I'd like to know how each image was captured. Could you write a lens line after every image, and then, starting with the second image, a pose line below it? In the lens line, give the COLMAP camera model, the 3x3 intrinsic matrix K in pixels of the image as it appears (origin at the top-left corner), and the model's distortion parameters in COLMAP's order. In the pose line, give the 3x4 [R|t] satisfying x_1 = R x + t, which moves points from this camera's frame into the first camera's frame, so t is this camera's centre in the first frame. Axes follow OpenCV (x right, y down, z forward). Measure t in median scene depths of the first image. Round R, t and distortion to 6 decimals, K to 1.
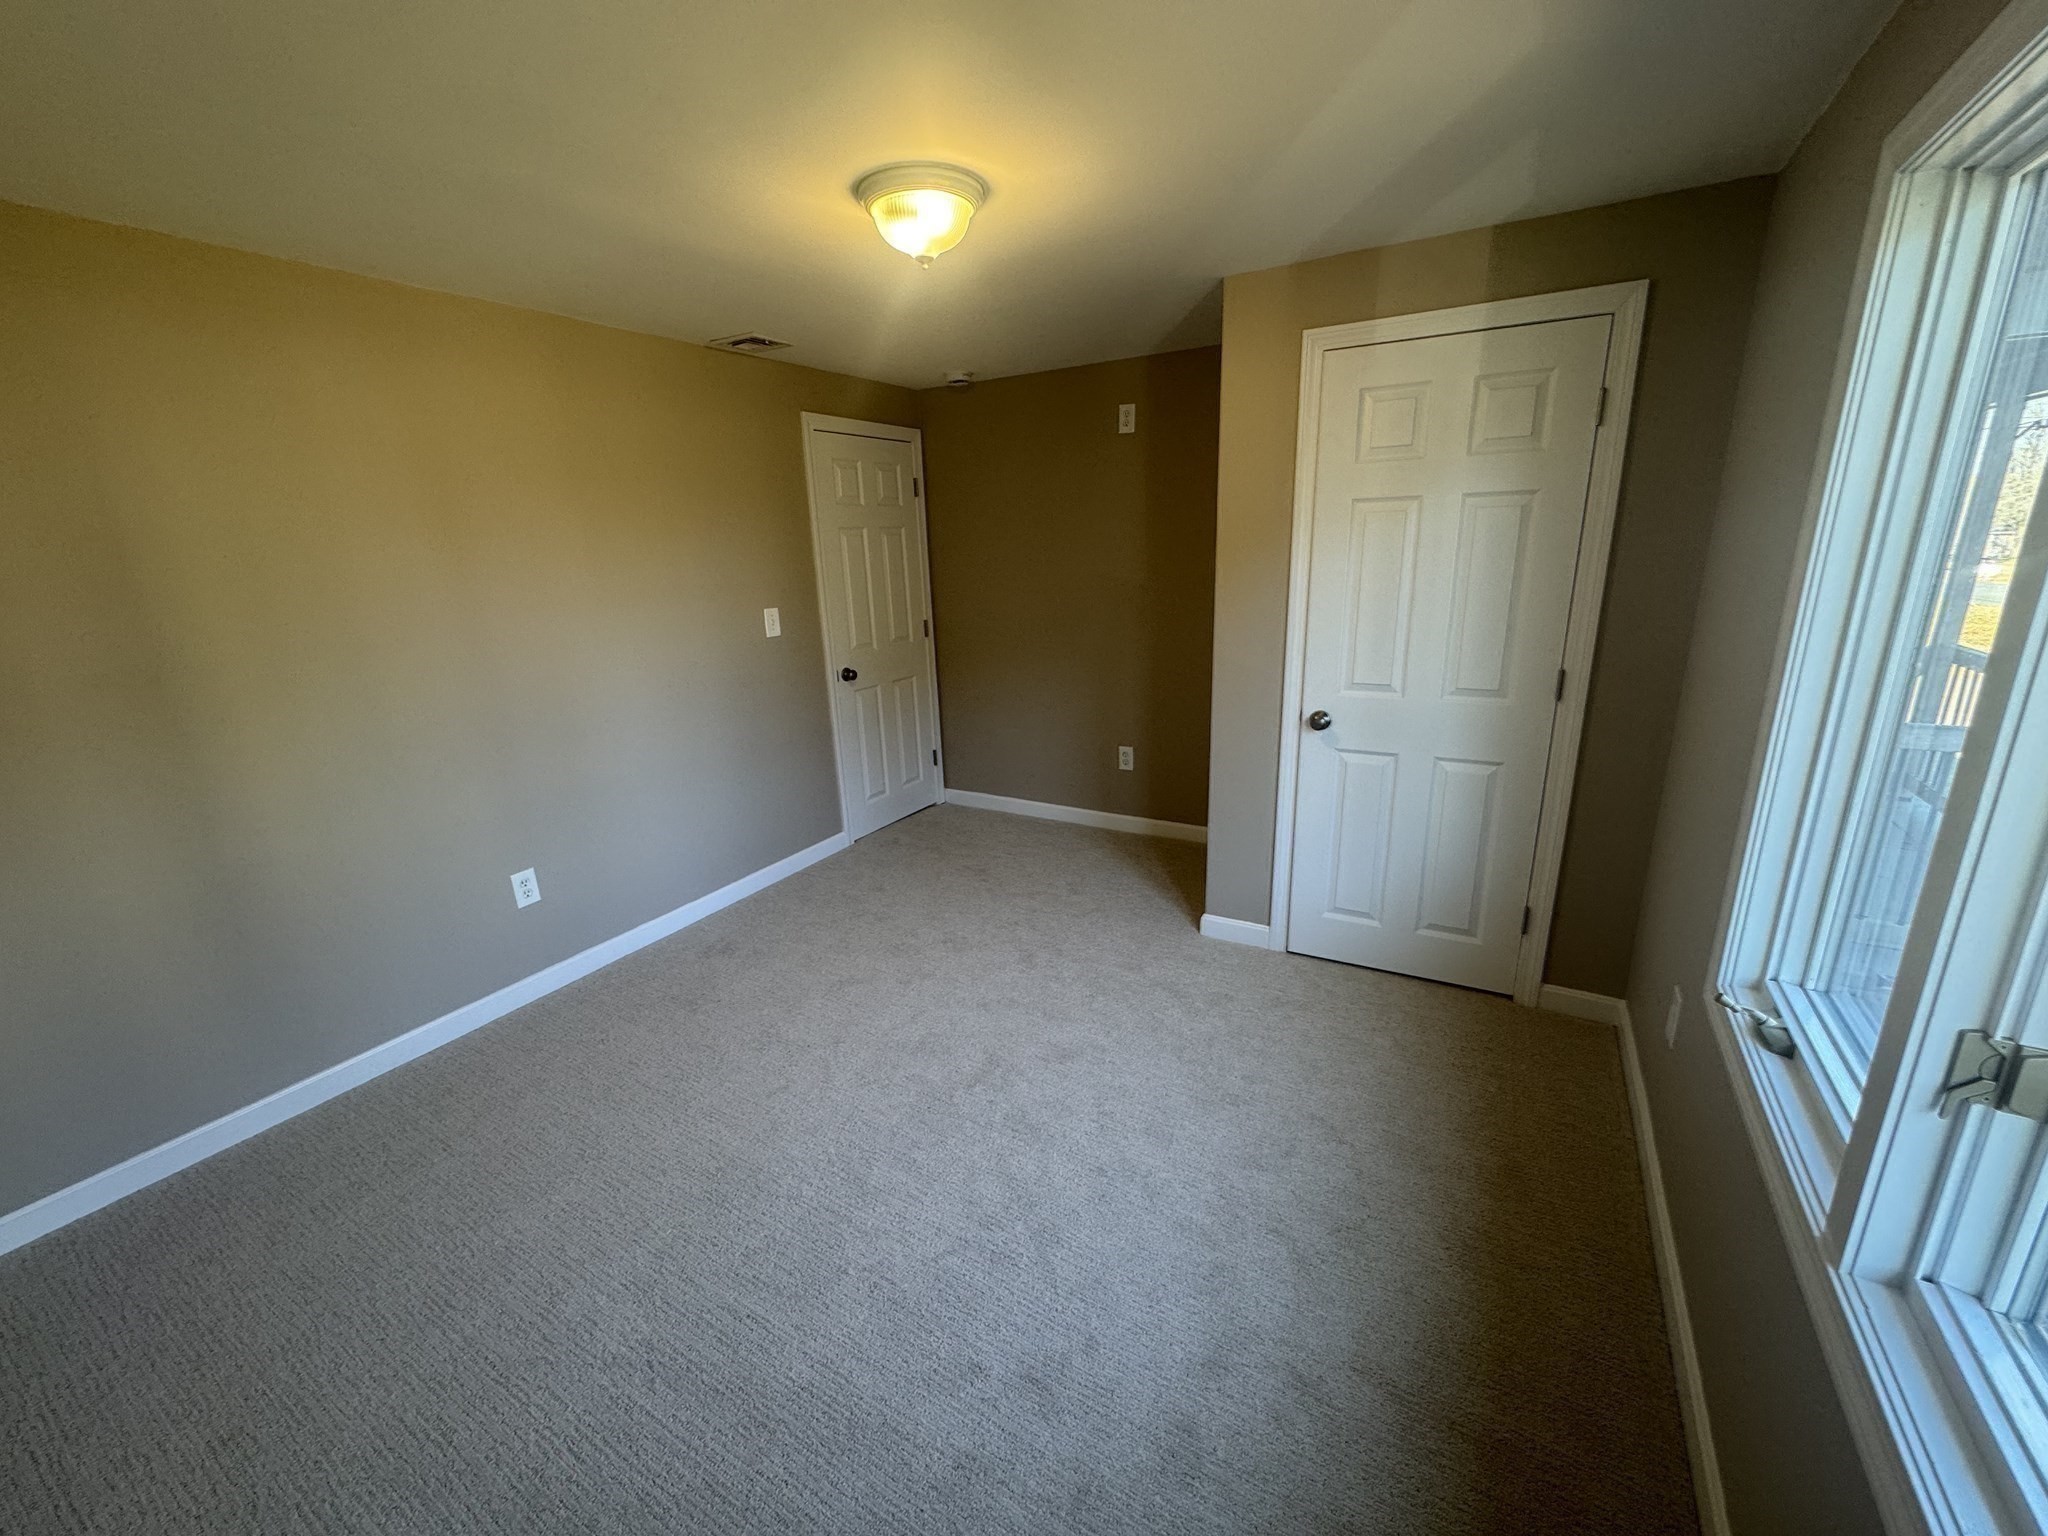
lens RADIAL K [[814.1, 0, 1025.9], [0, 814.1, 771.0], [0, 0, 1]] dist [-0.004898, -0.001226]
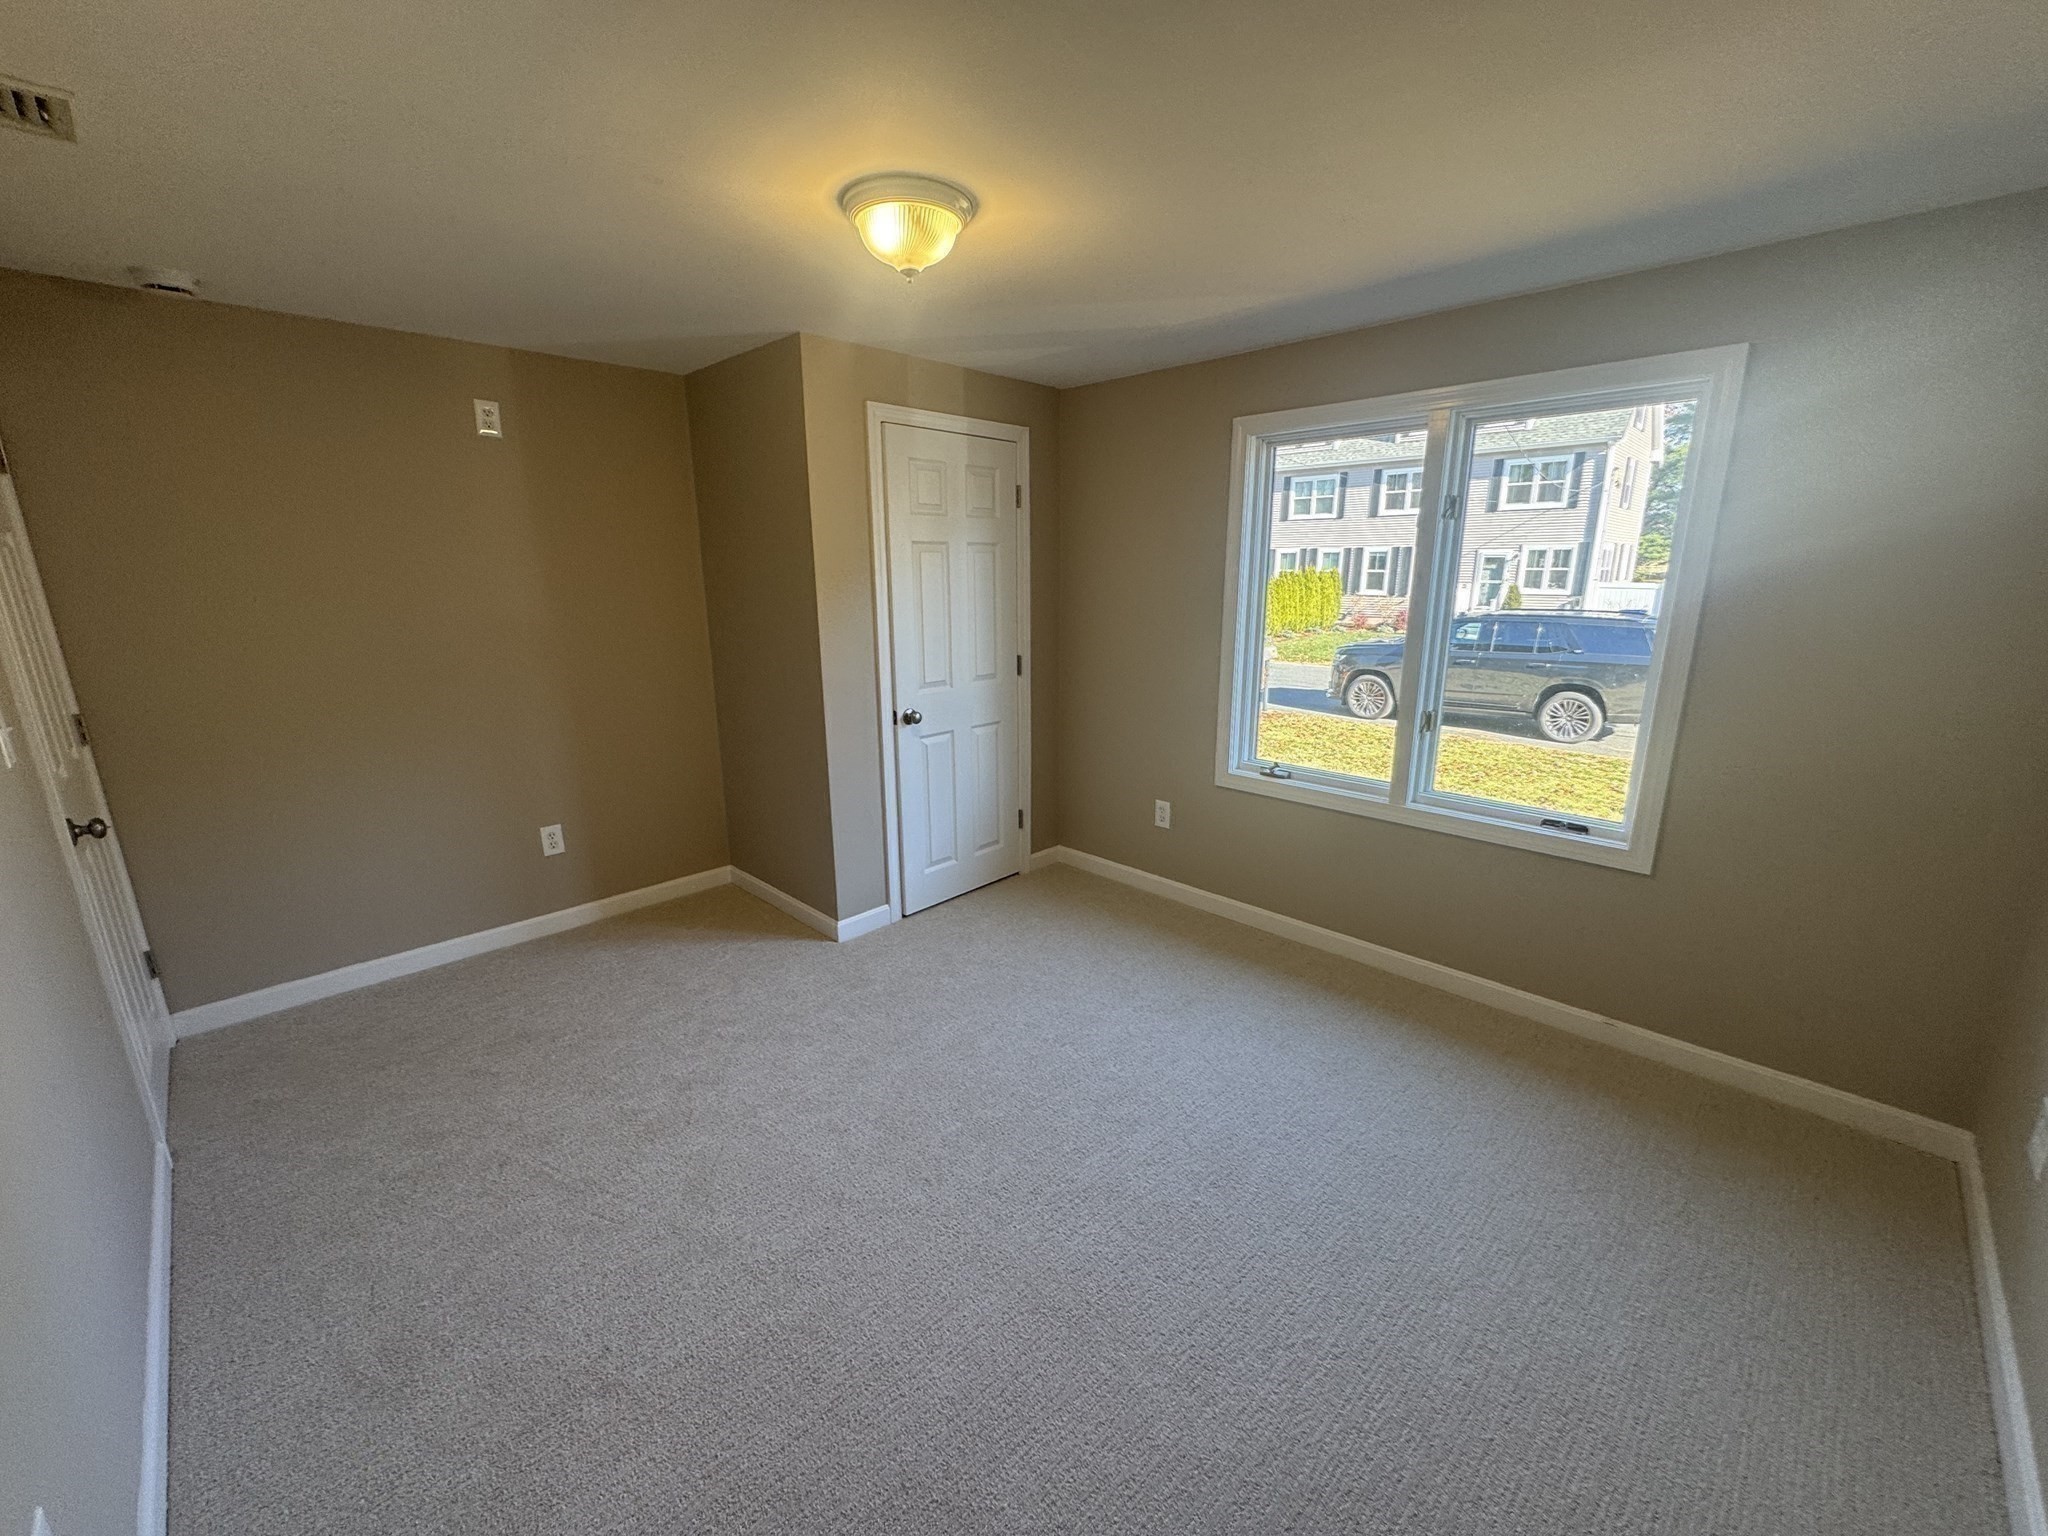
lens RADIAL K [[814.1, 0, 1024.6], [0, 814.1, 769.9], [0, 0, 1]] dist [-0.004898, -0.001226]
pose [[0.249270, -0.204210, 0.946659, -0.785476], [0.260132, 0.955709, 0.137666, -0.110136], [-0.932843, 0.211940, 0.291351, 0.492957]]
